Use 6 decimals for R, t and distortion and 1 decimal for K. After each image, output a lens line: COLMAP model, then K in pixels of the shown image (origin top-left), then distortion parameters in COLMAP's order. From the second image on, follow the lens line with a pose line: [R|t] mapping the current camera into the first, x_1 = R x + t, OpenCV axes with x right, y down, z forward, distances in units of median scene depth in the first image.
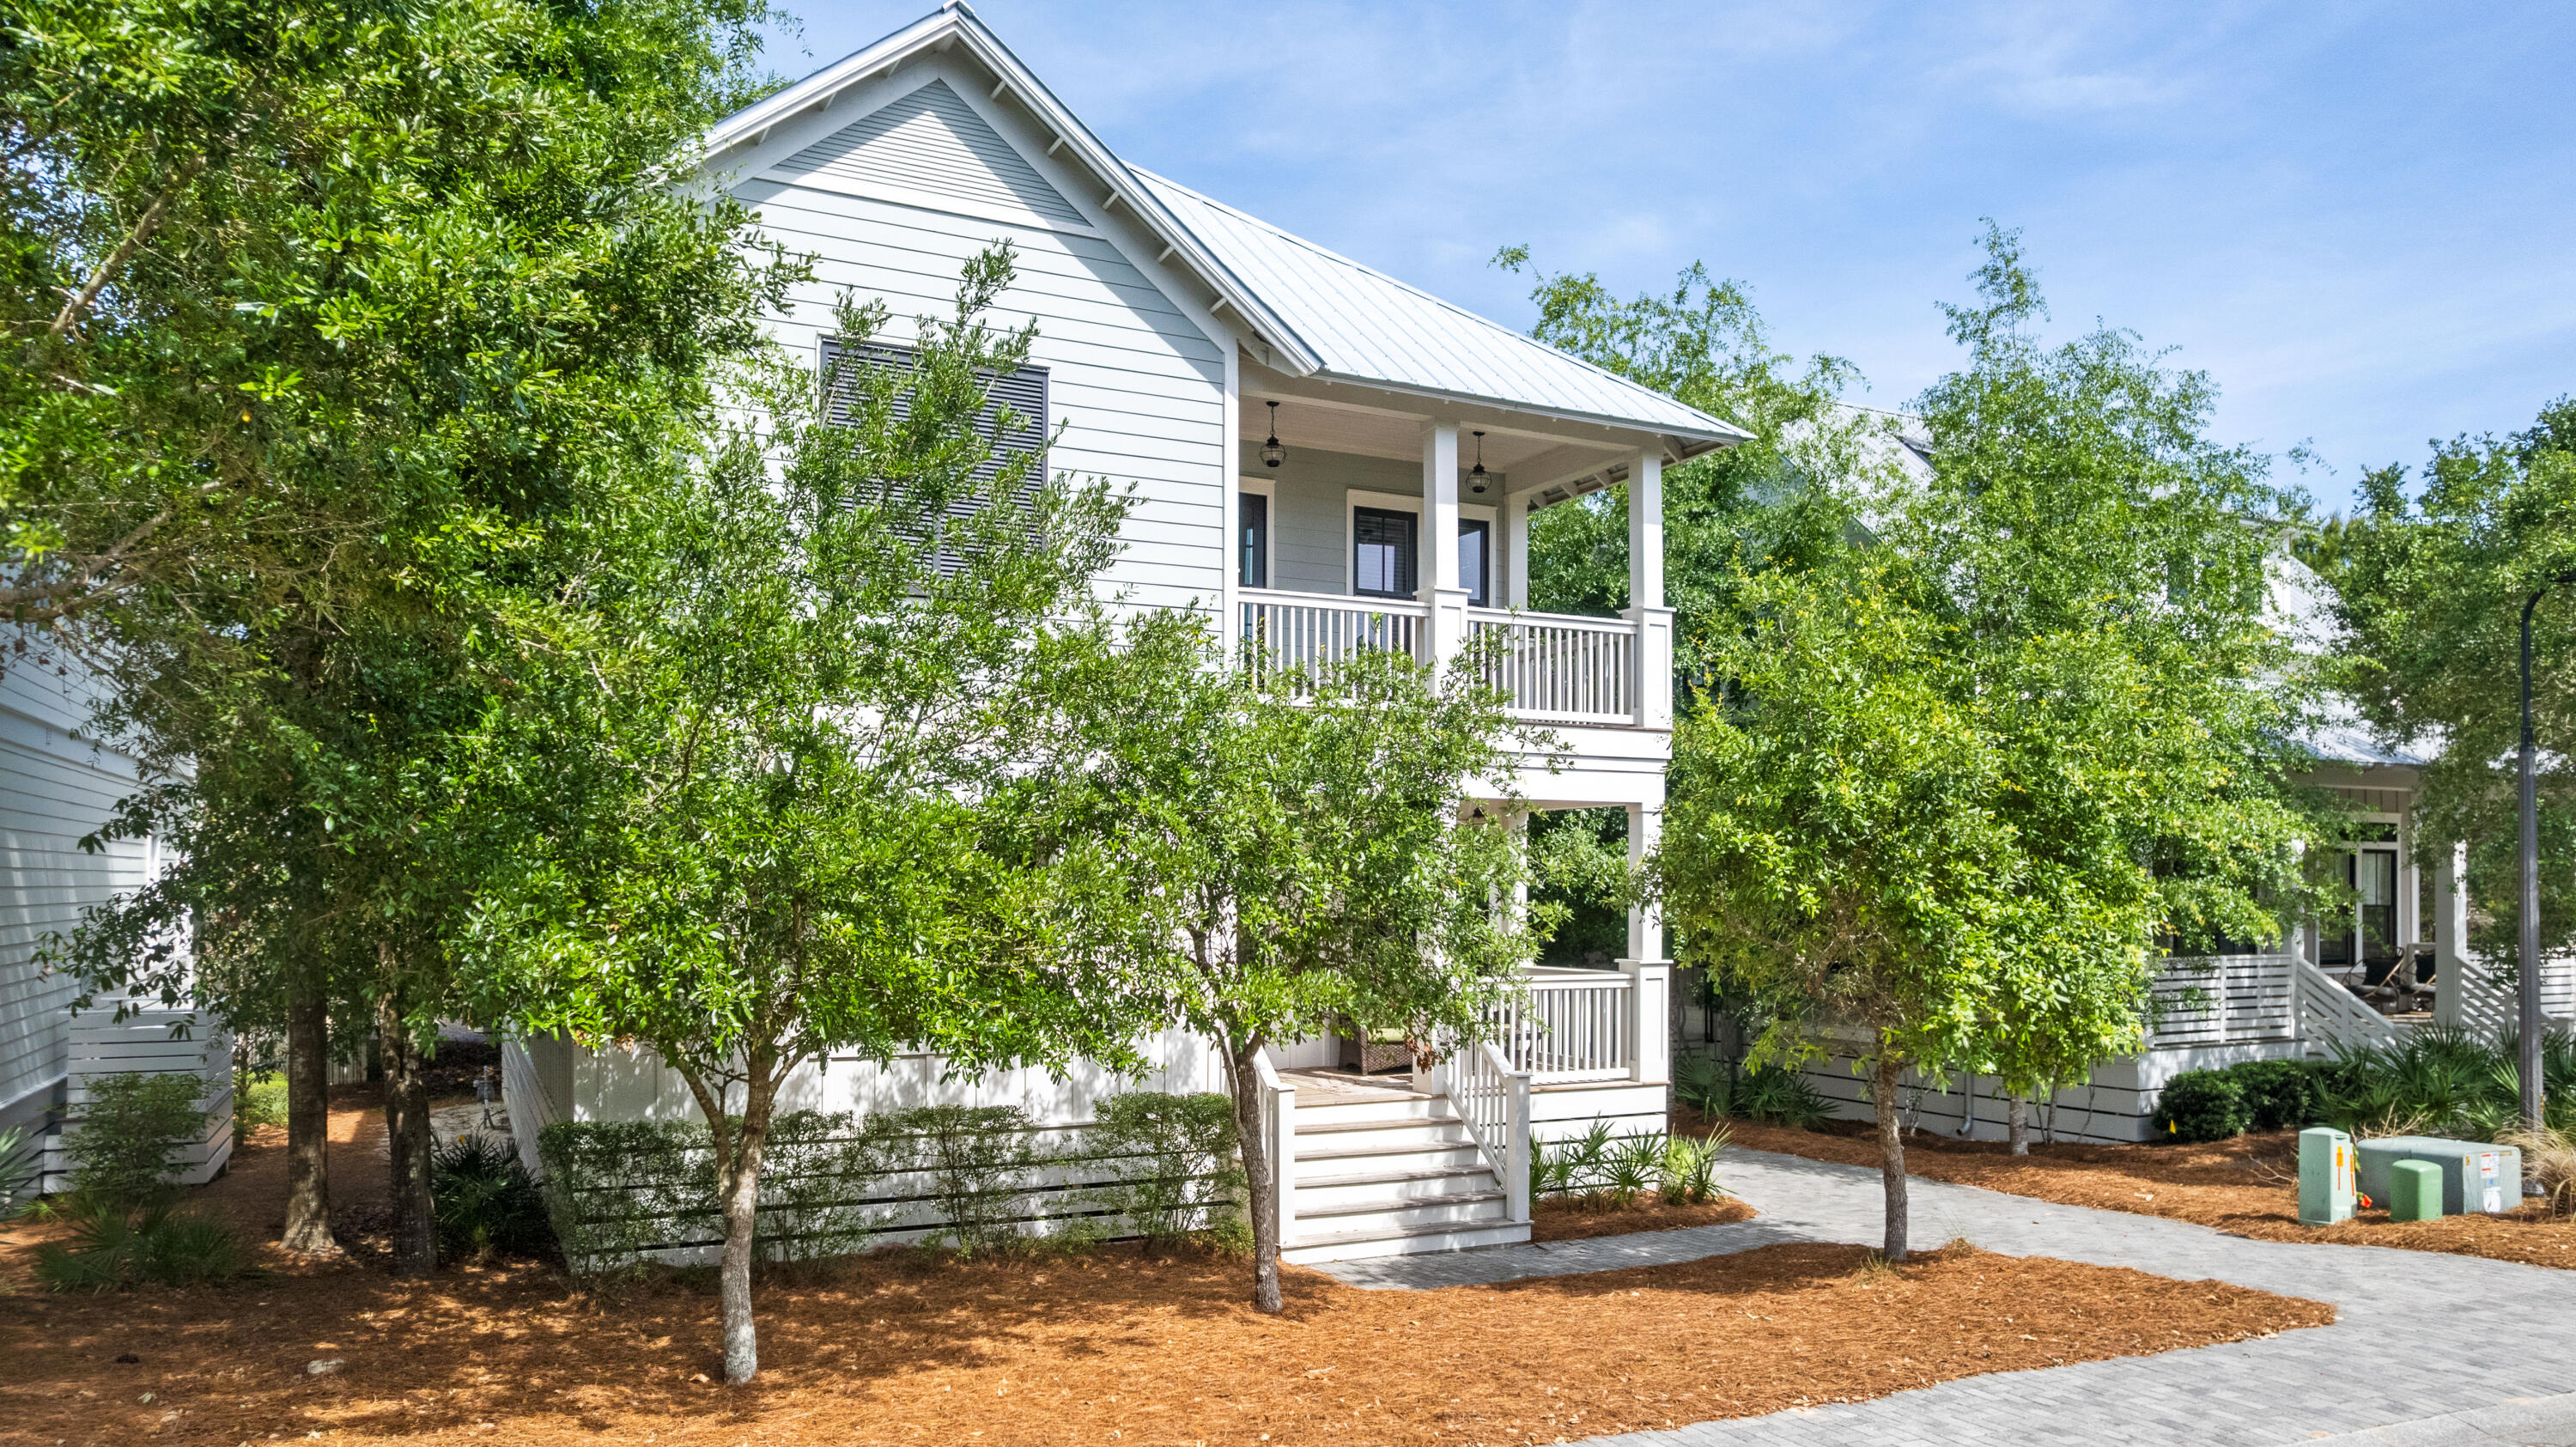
lens RADIAL K [[1717.5, 0, 1219.2], [0, 1717.5, 818.5], [0, 0, 1]] dist [-0.083489, 0.070361]
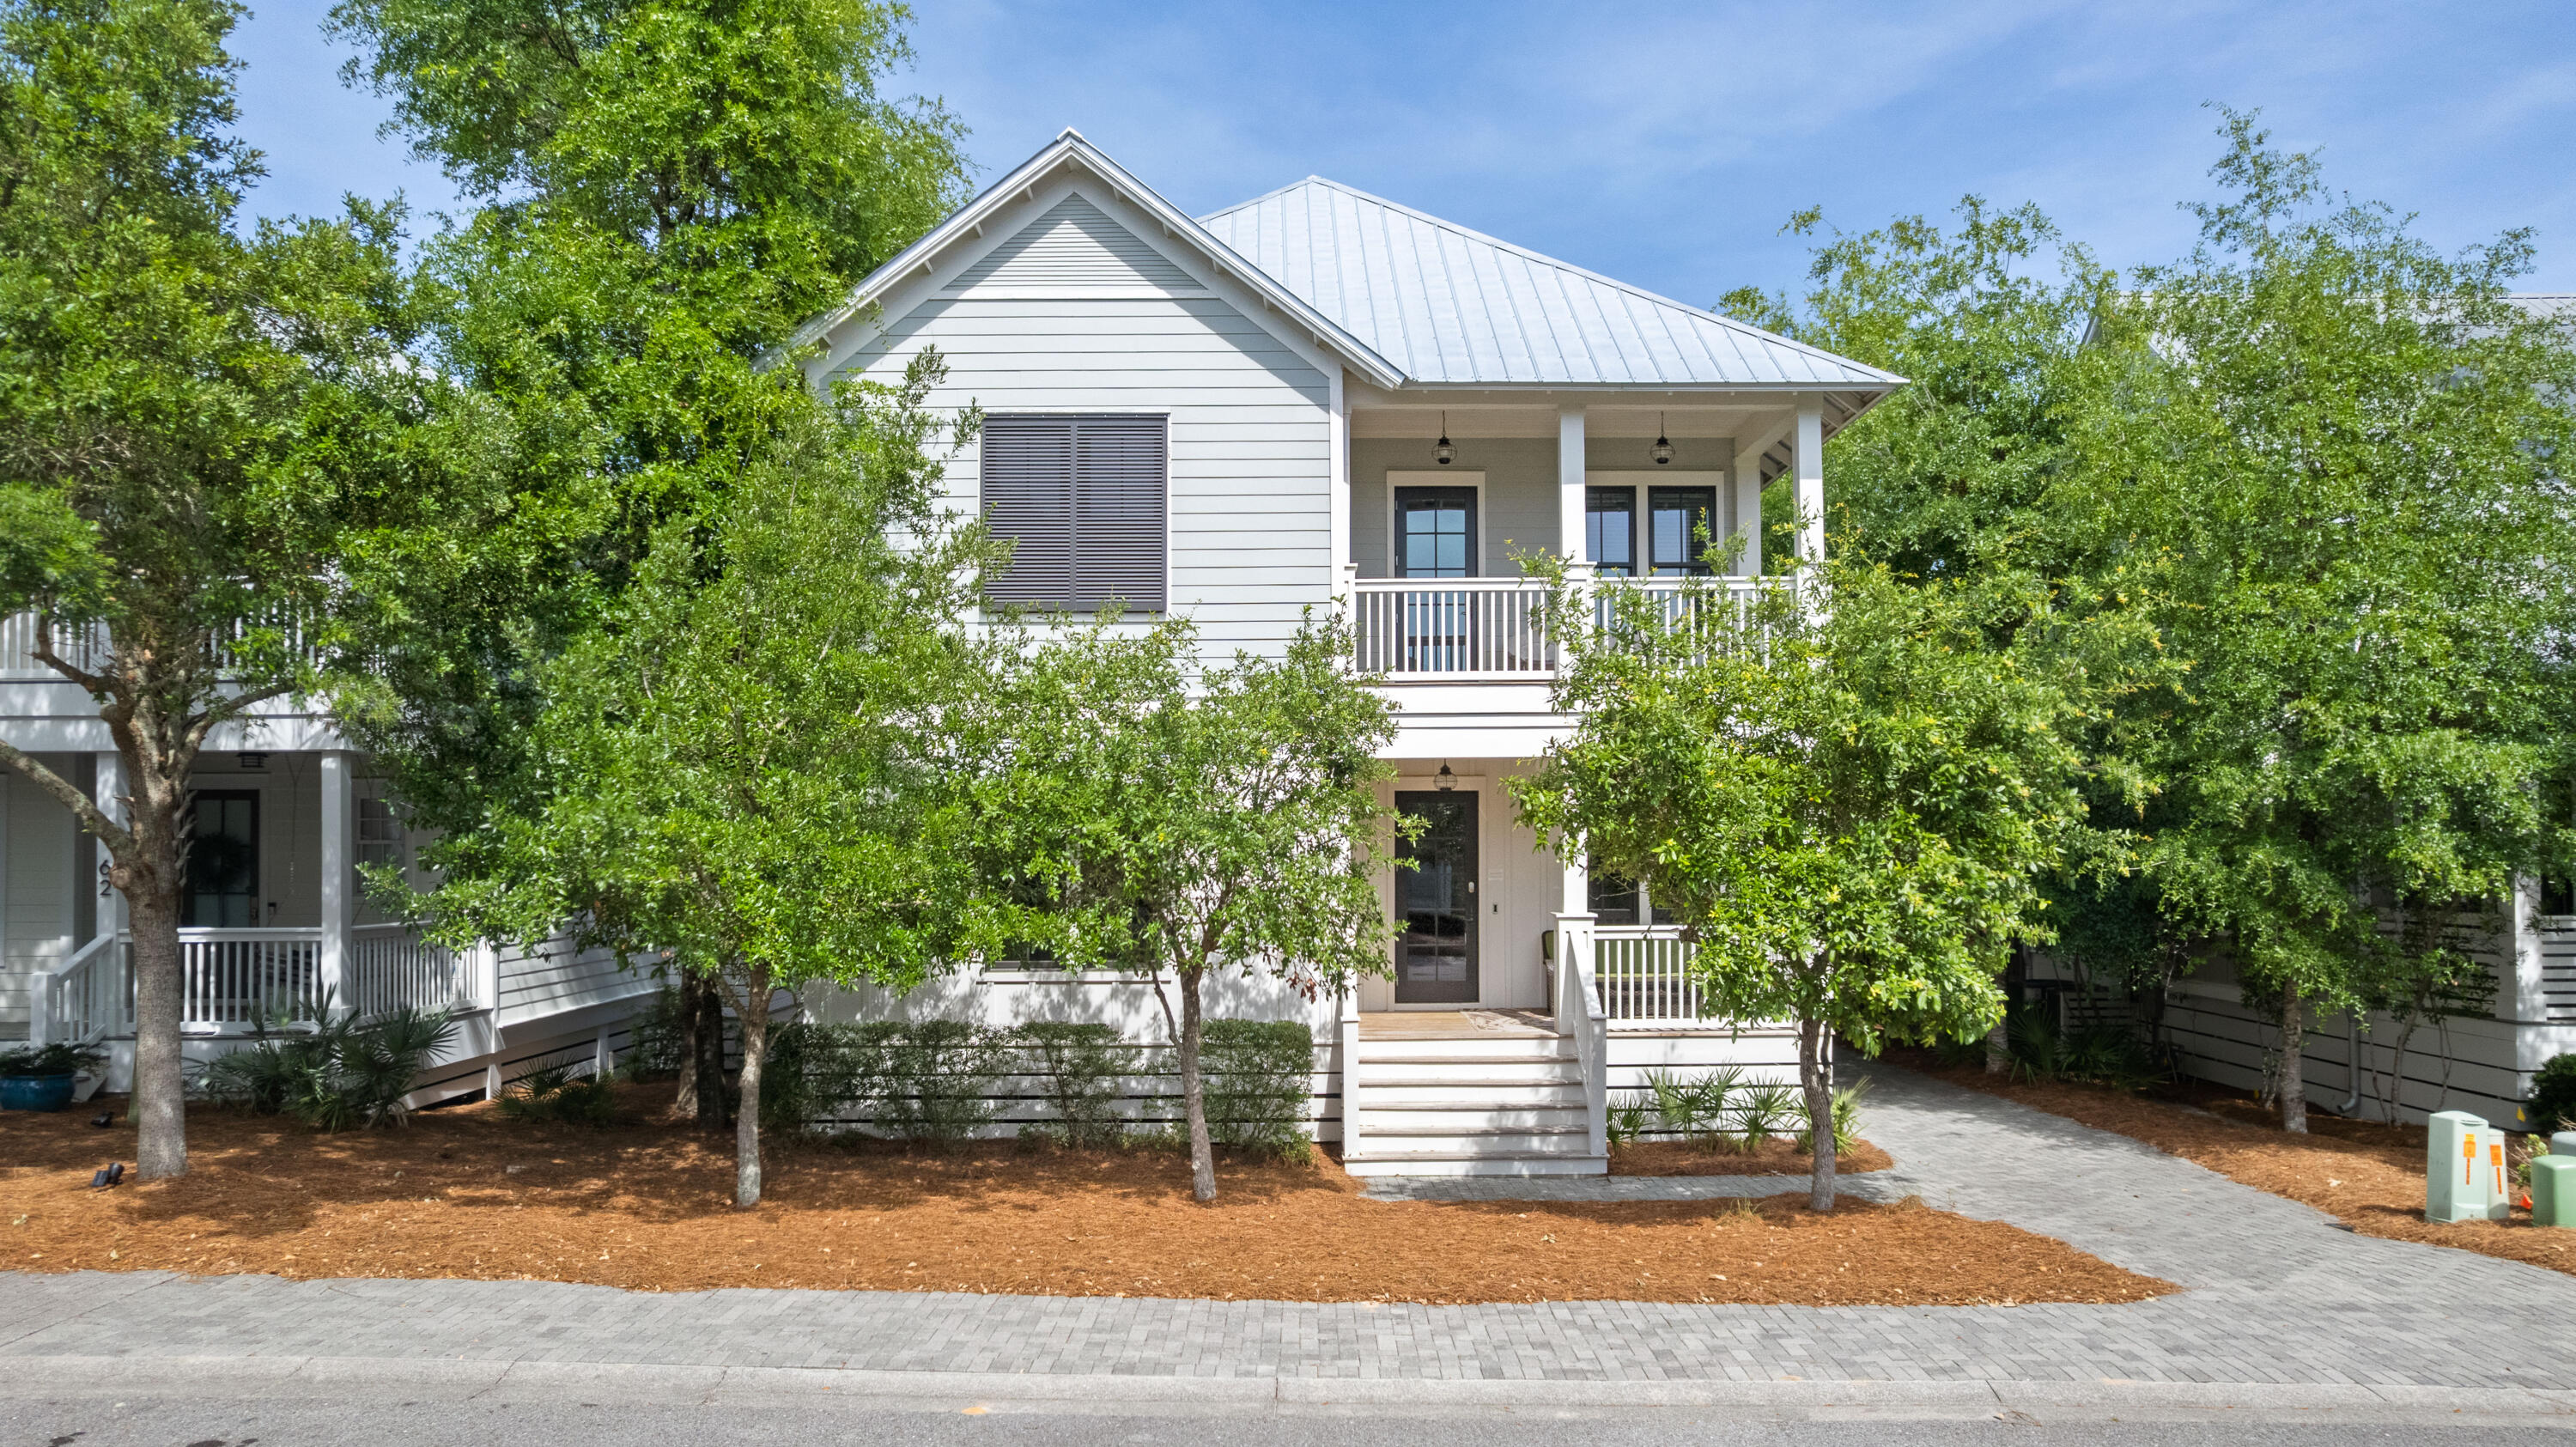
lens RADIAL K [[1629.6, 0, 1283.5], [0, 1629.6, 756.1], [0, 0, 1]] dist [-0.070729, 0.060074]
pose [[0.902989, -0.033400, -0.428363, 0.450120], [0.025698, 0.999388, -0.023751, 0.006809], [0.428894, 0.010439, 0.903295, 0.002158]]
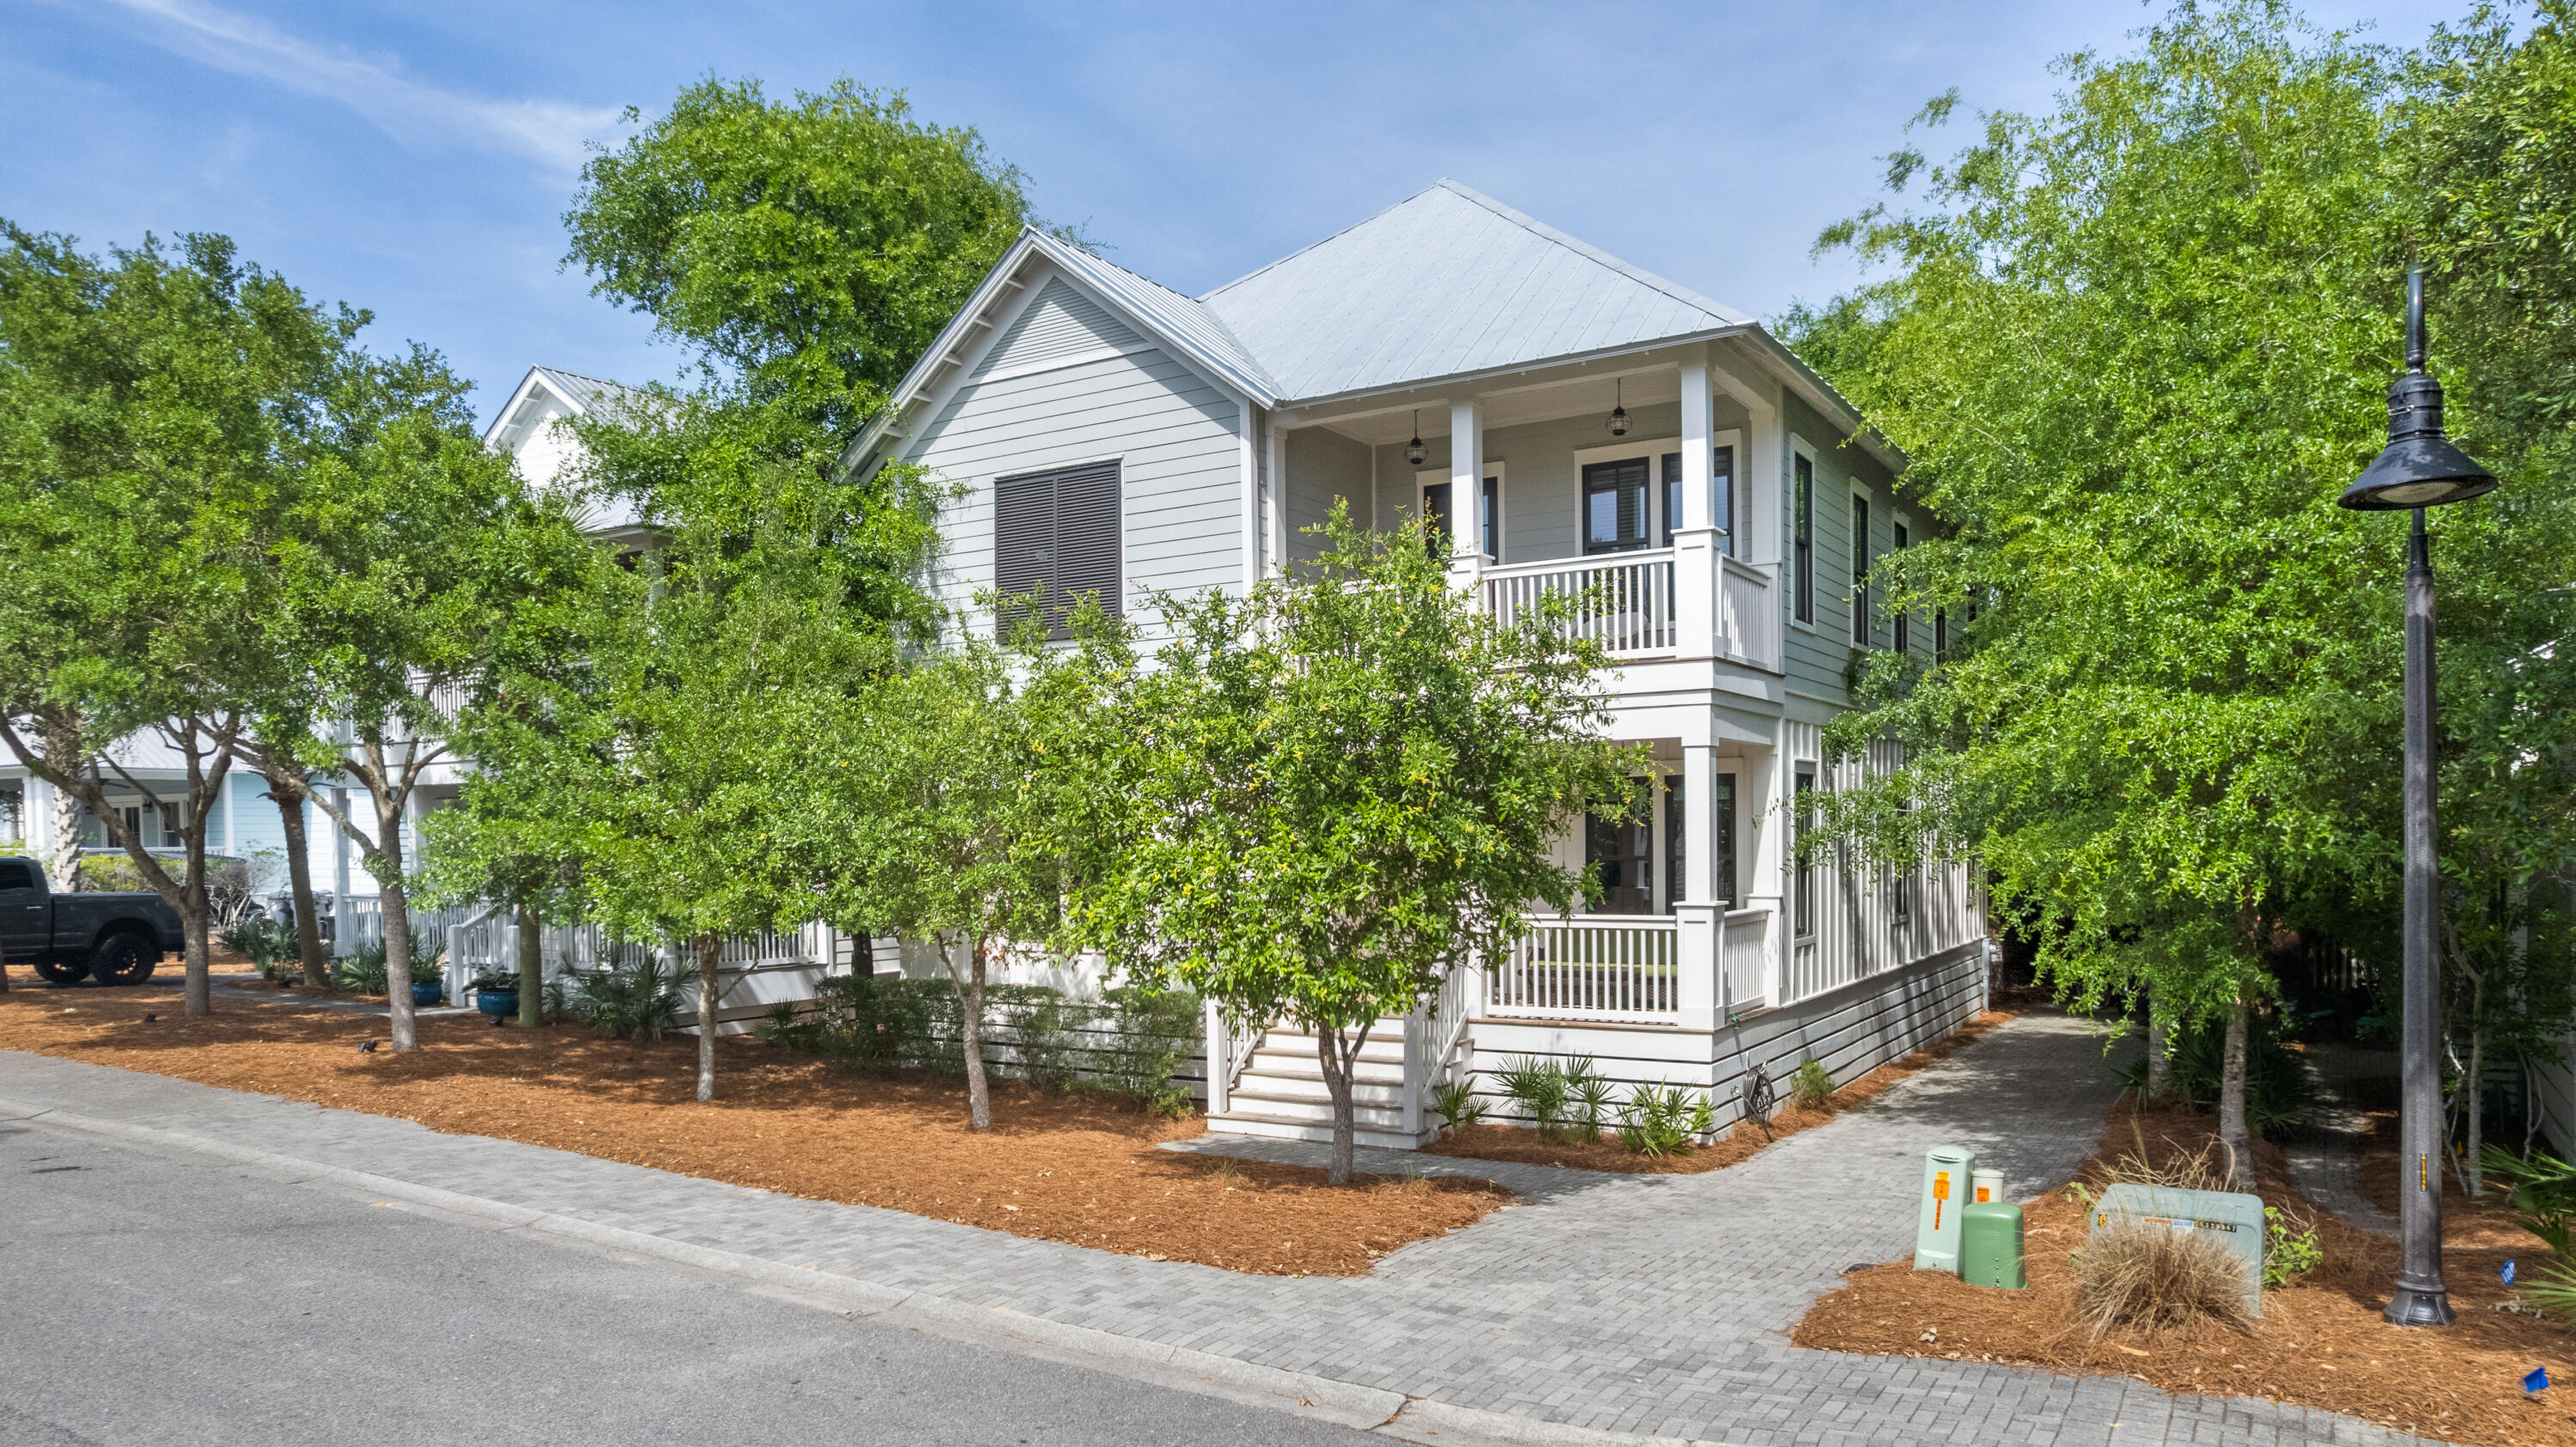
lens RADIAL K [[1610.5, 0, 1238.0], [0, 1610.5, 838.5], [0, 0, 1]] dist [-0.054640, 0.001406]
pose [[0.546221, -0.014470, -0.837516, 1.015375], [0.046197, 0.998849, 0.012872, 0.028685], [0.836366, -0.045722, 0.546261, 0.355455]]
